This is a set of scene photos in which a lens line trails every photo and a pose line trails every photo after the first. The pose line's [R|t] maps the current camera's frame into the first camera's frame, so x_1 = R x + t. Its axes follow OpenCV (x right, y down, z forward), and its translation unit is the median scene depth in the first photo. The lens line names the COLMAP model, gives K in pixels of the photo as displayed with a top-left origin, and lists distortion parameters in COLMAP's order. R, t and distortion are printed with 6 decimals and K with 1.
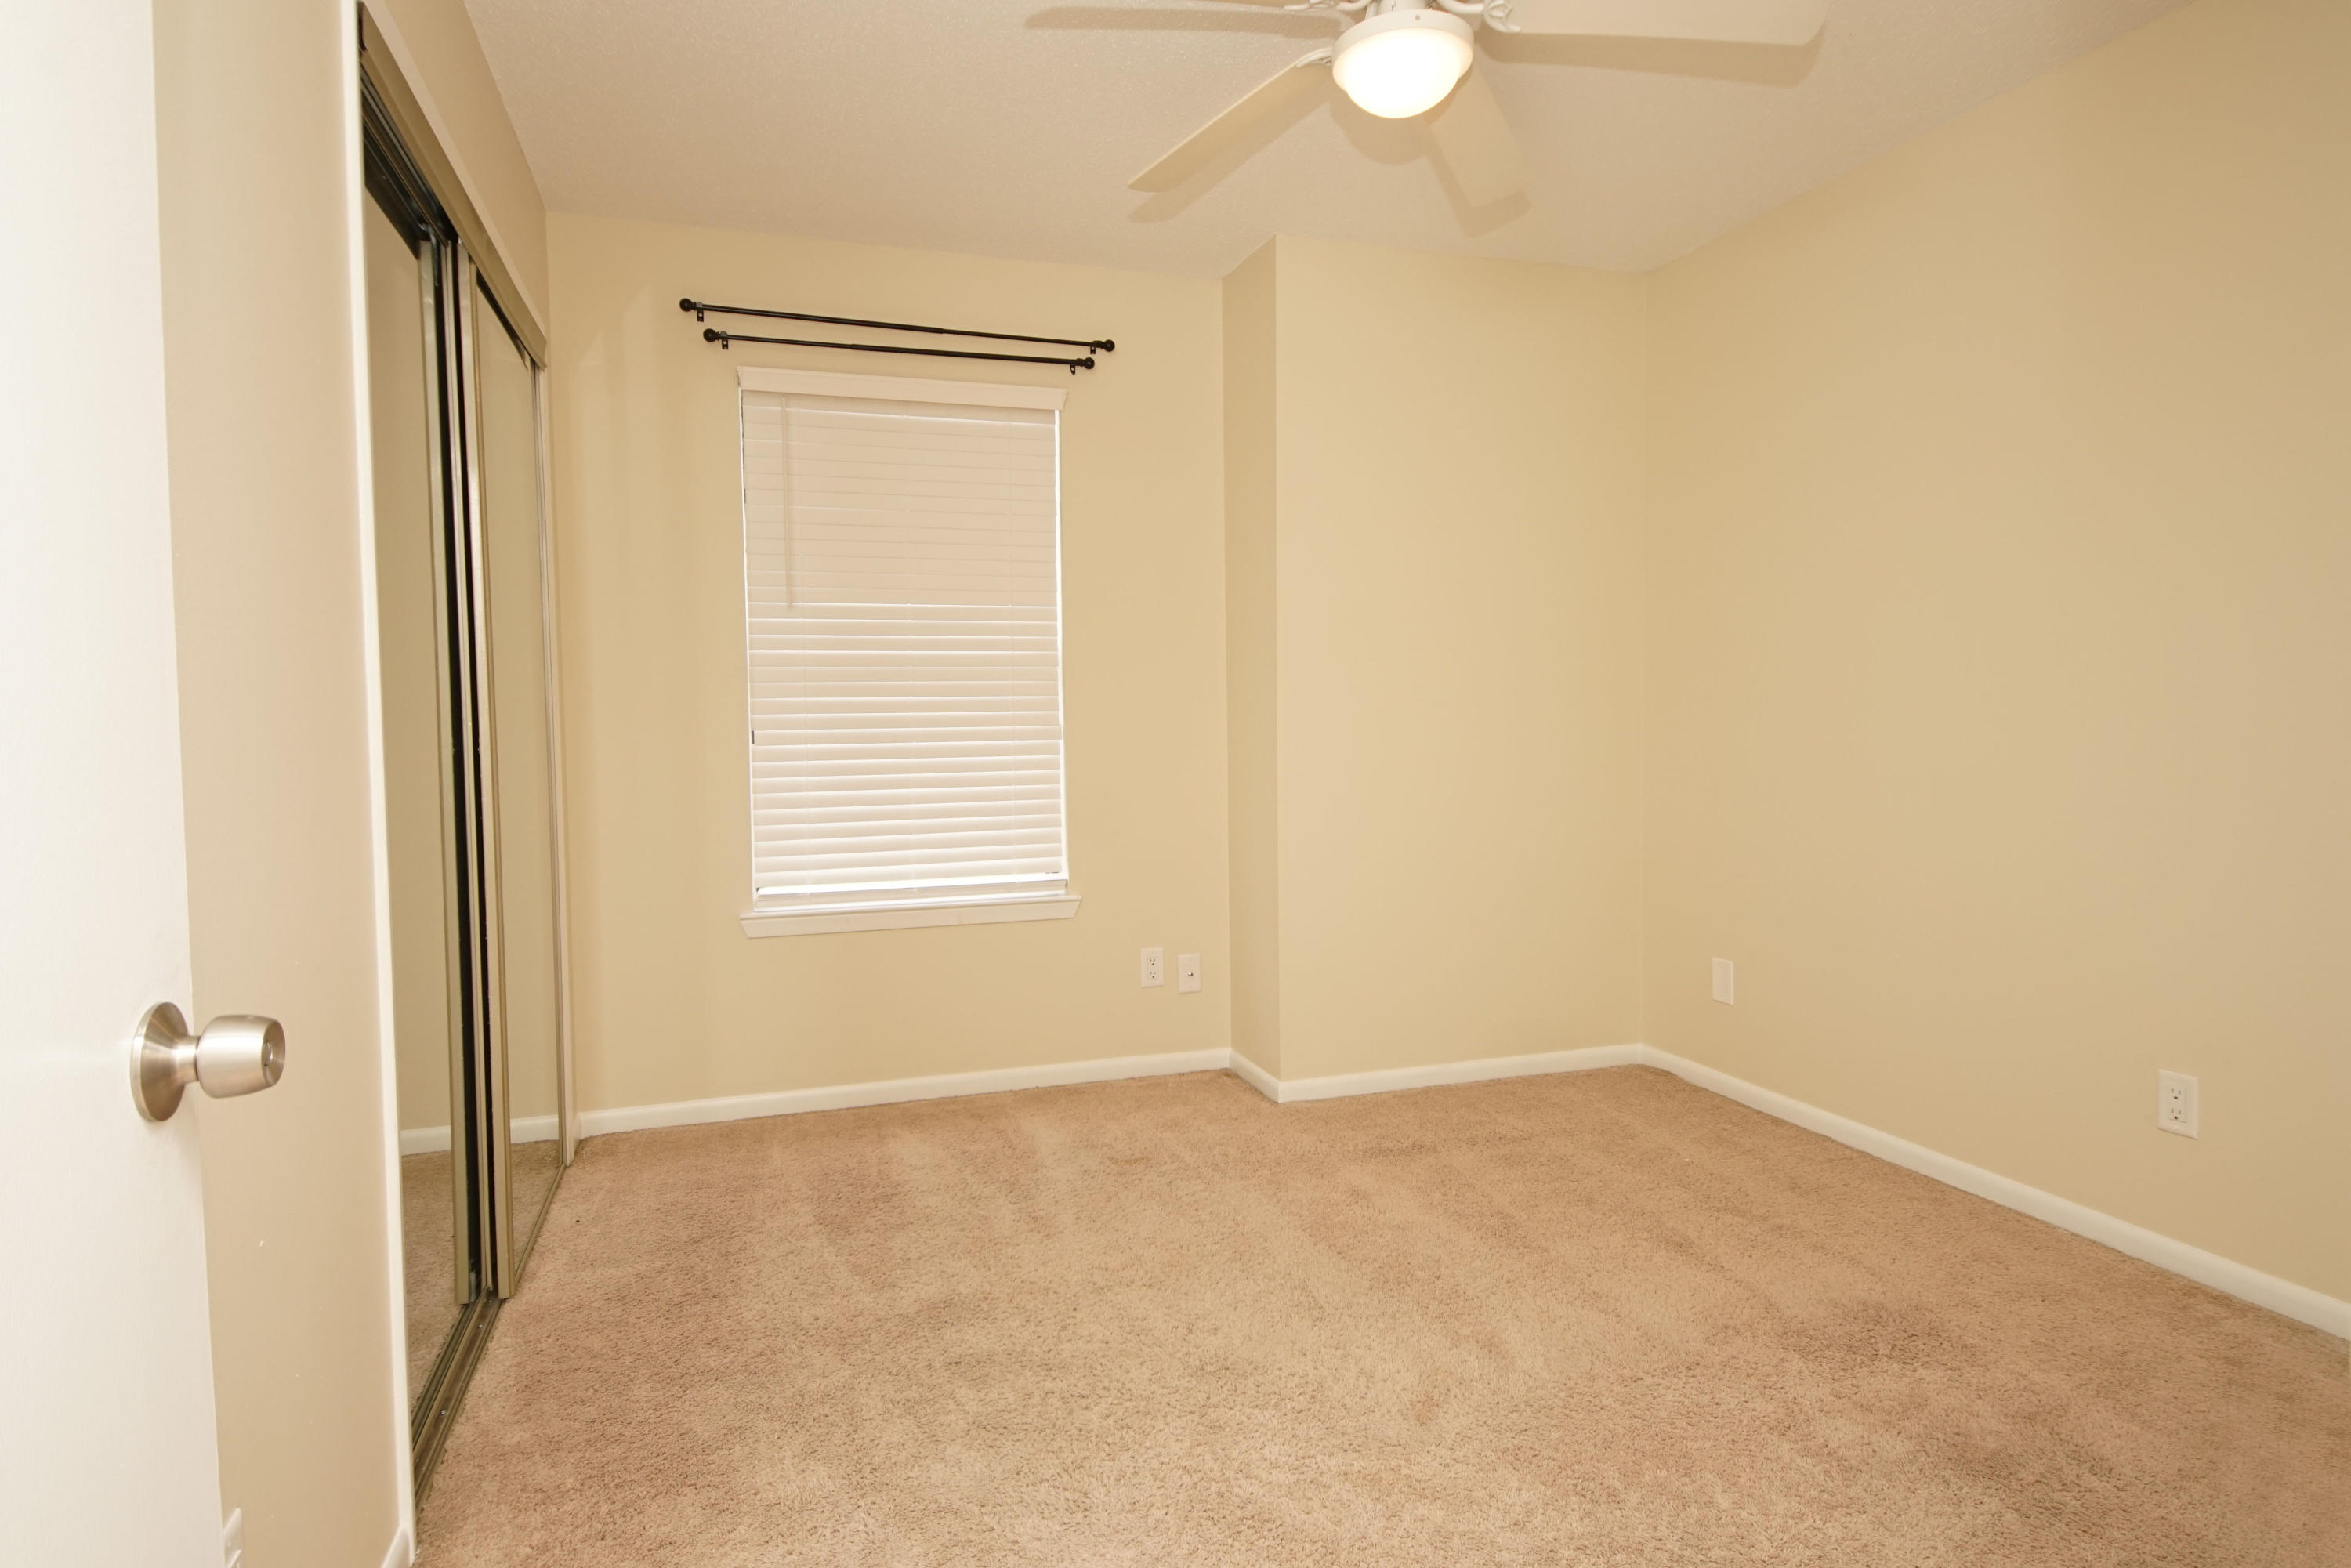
lens RADIAL K [[1267.8, 0, 1156.7], [0, 1267.8, 768.6], [0, 0, 1]] dist [0.030894, -0.028357]
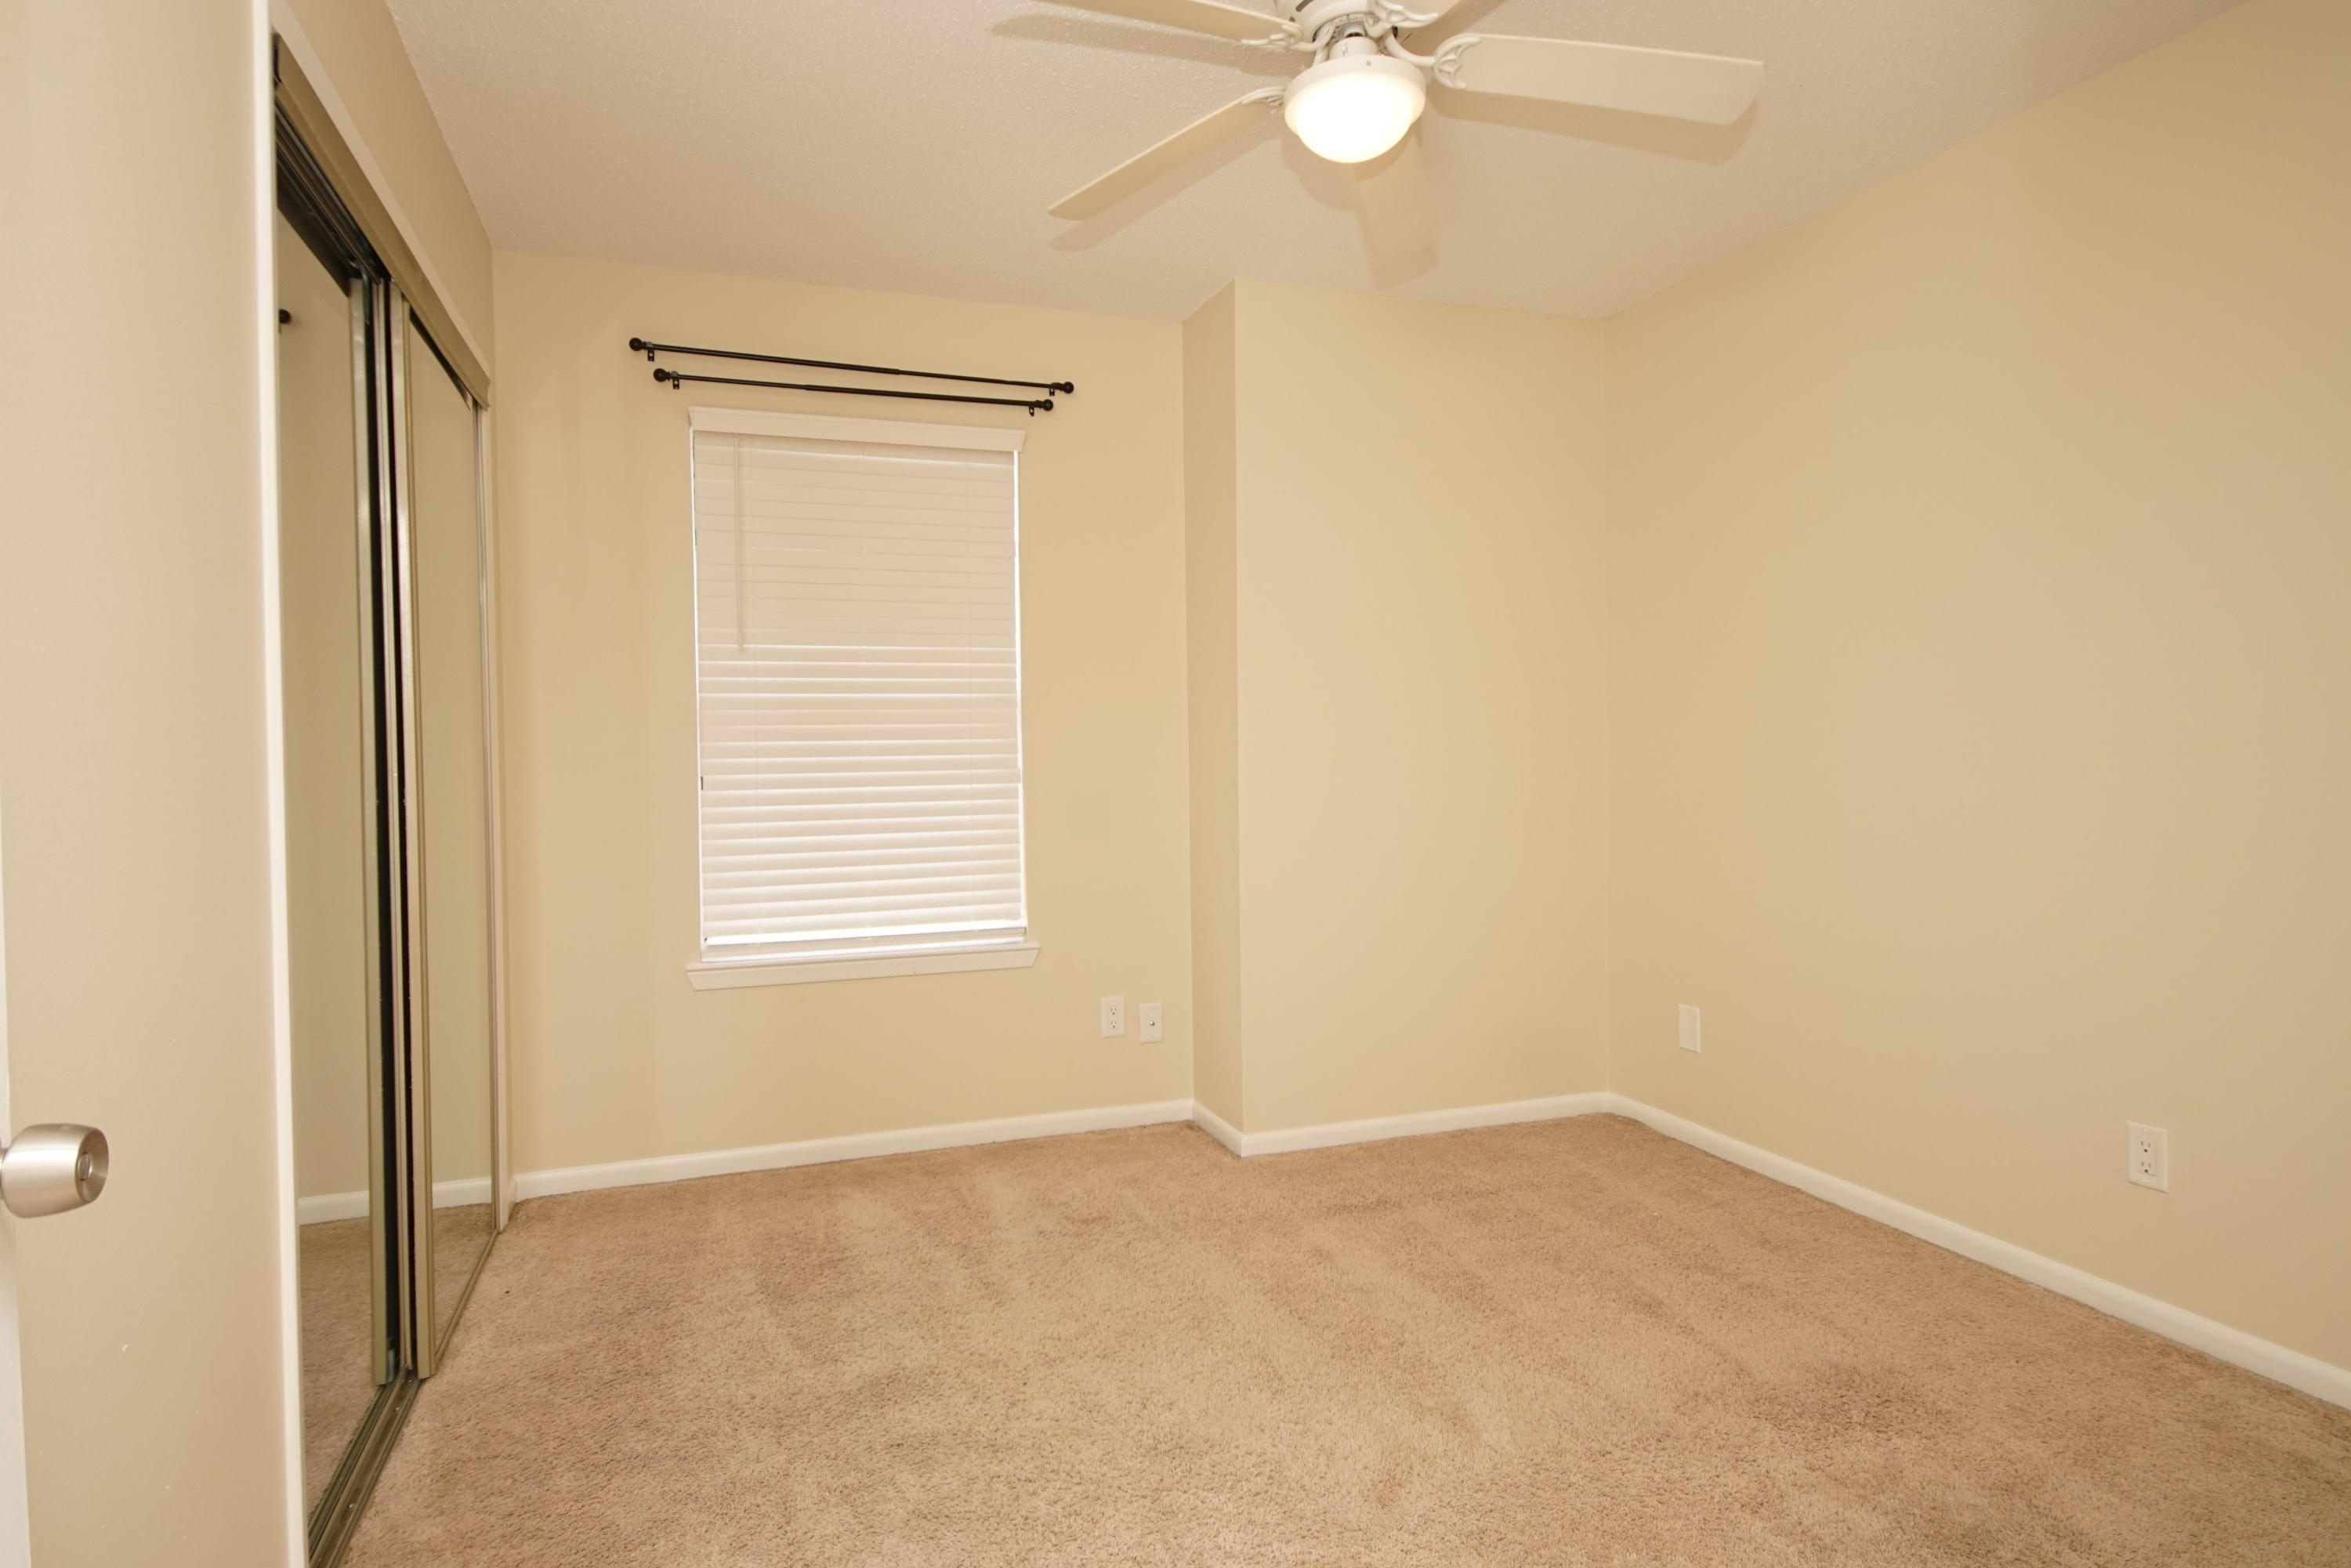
lens RADIAL K [[1267.8, 0, 1158.0], [0, 1267.8, 766.7], [0, 0, 1]] dist [0.030894, -0.028357]
pose [[0.999729, -0.001509, 0.023227, 0.011506], [0.002211, 0.999542, -0.030196, -0.008325], [-0.023170, 0.030240, 0.999274, 0.019720]]
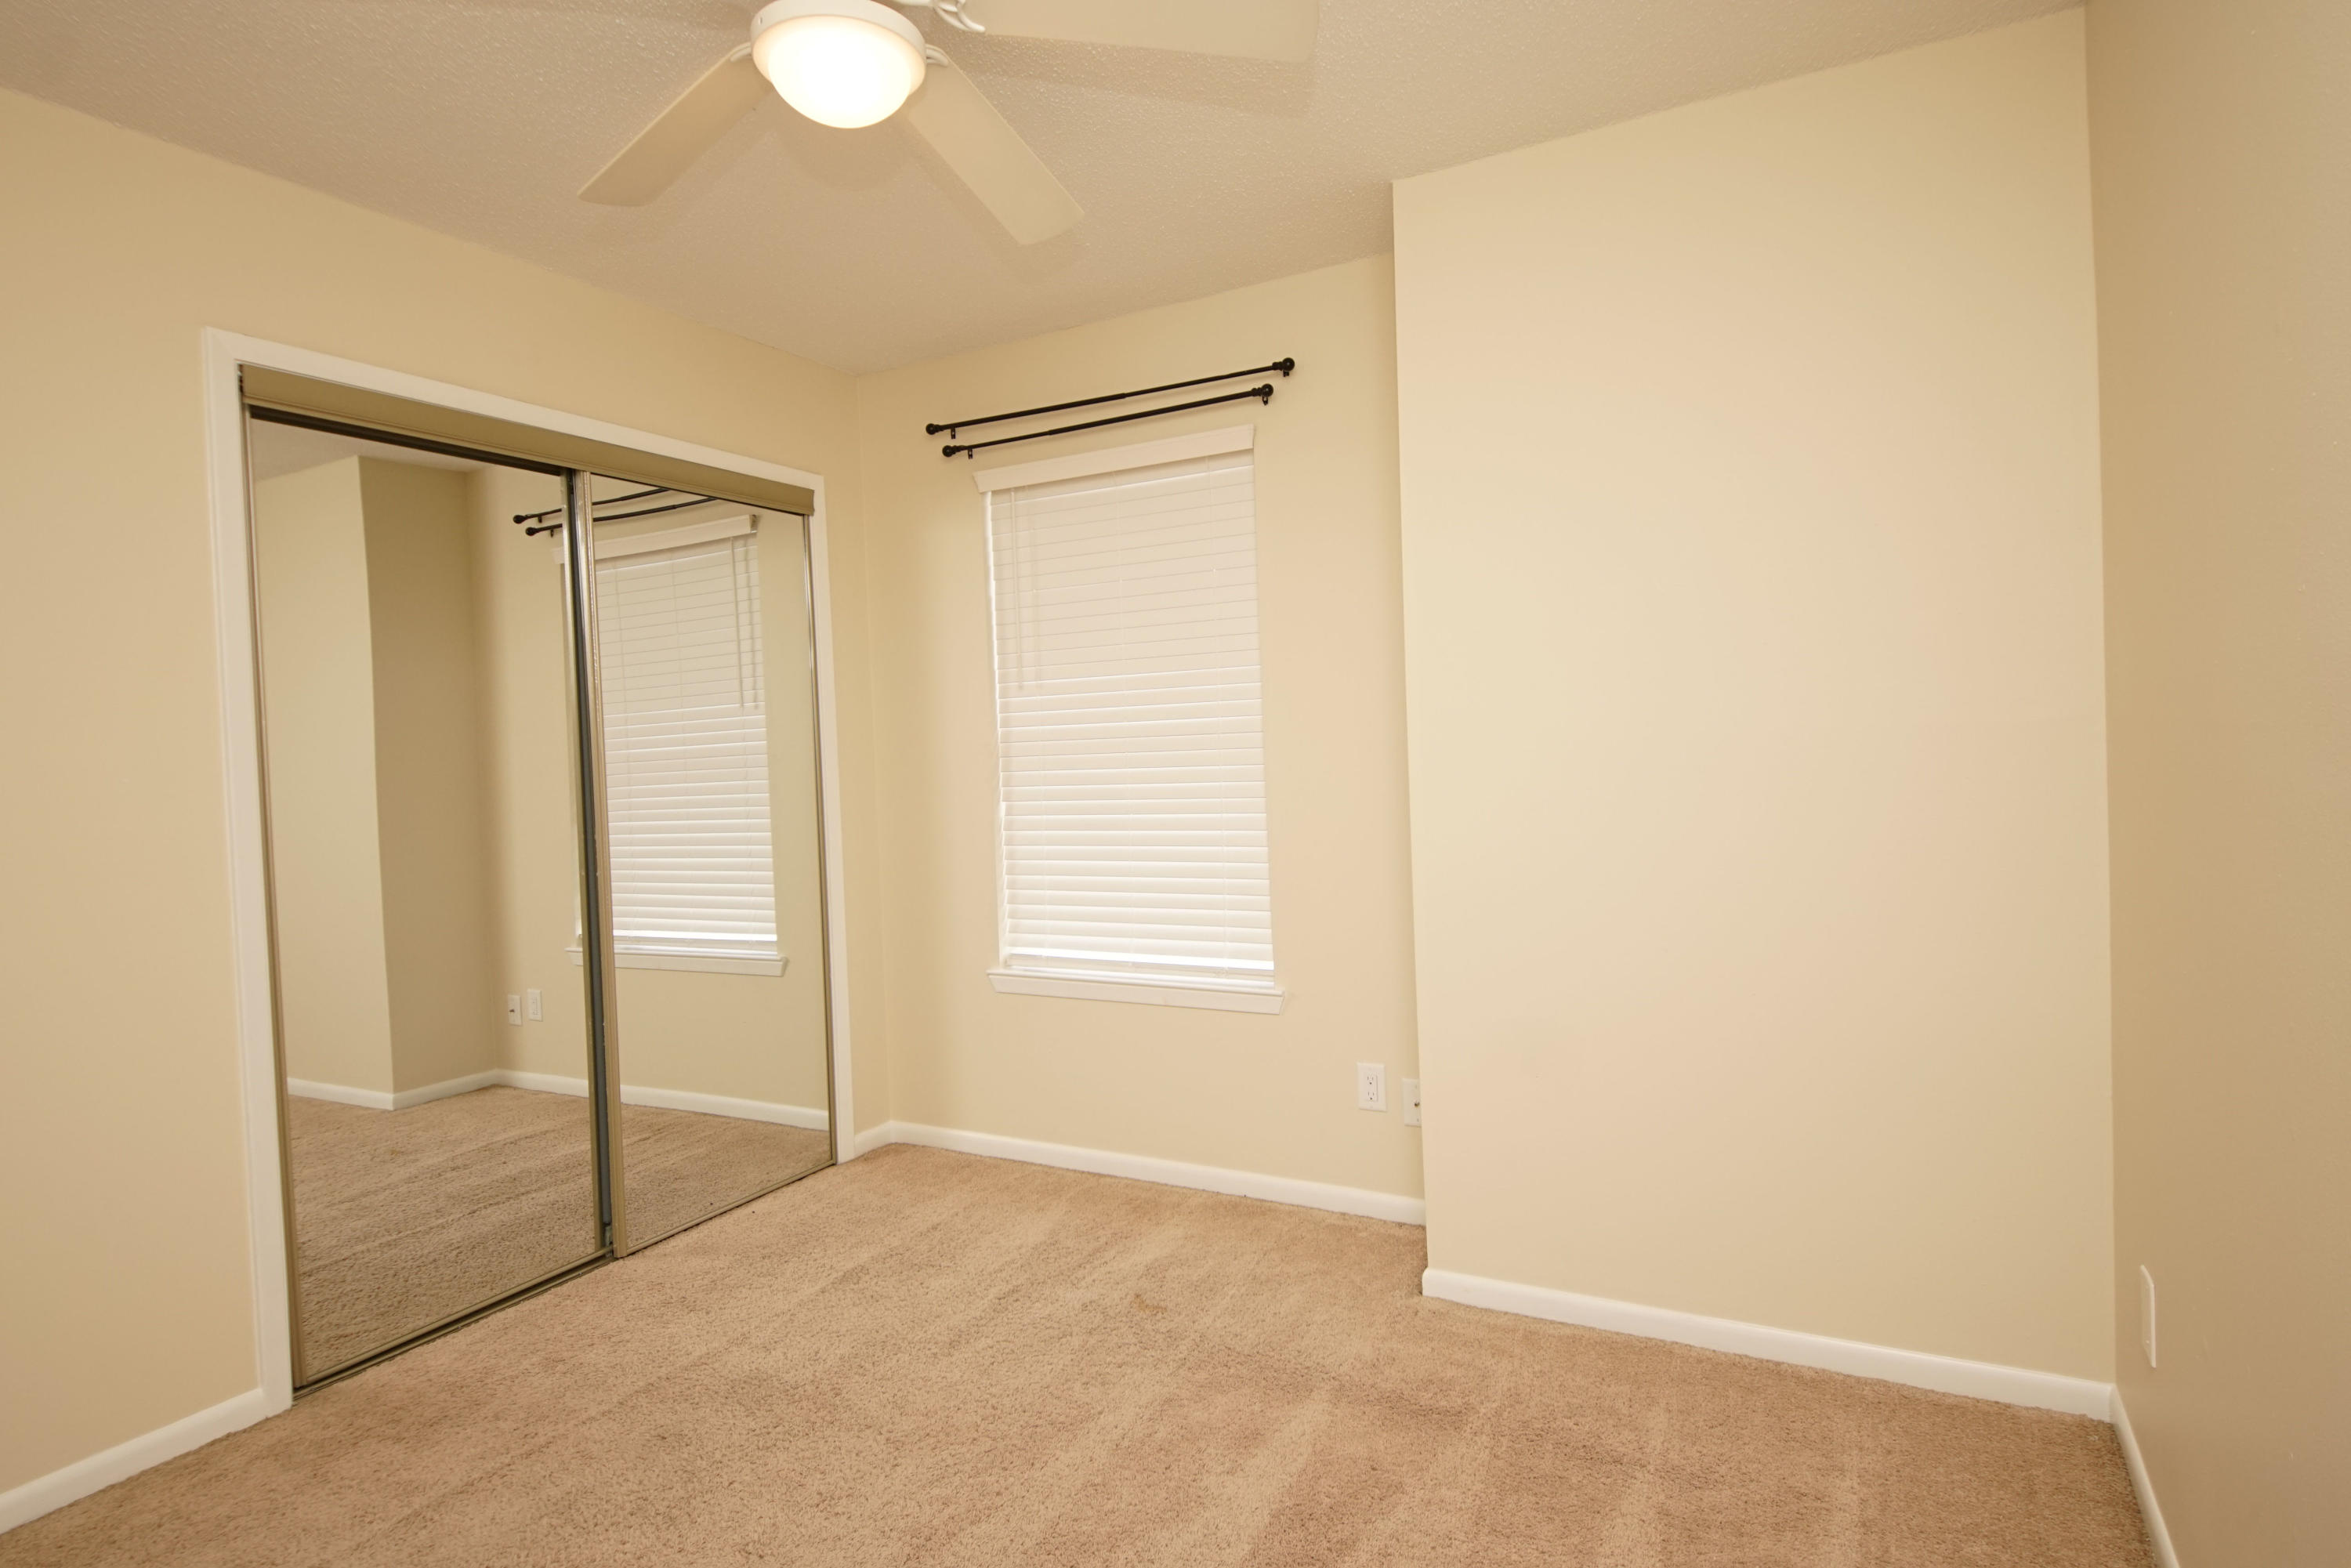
lens RADIAL K [[1267.8, 0, 1160.1], [0, 1267.8, 770.6], [0, 0, 1]] dist [0.030894, -0.028357]
pose [[0.682542, 0.003884, -0.730836, 0.671958], [-0.001048, 0.999990, 0.004336, -0.073162], [0.730846, -0.002193, 0.682539, 0.423852]]
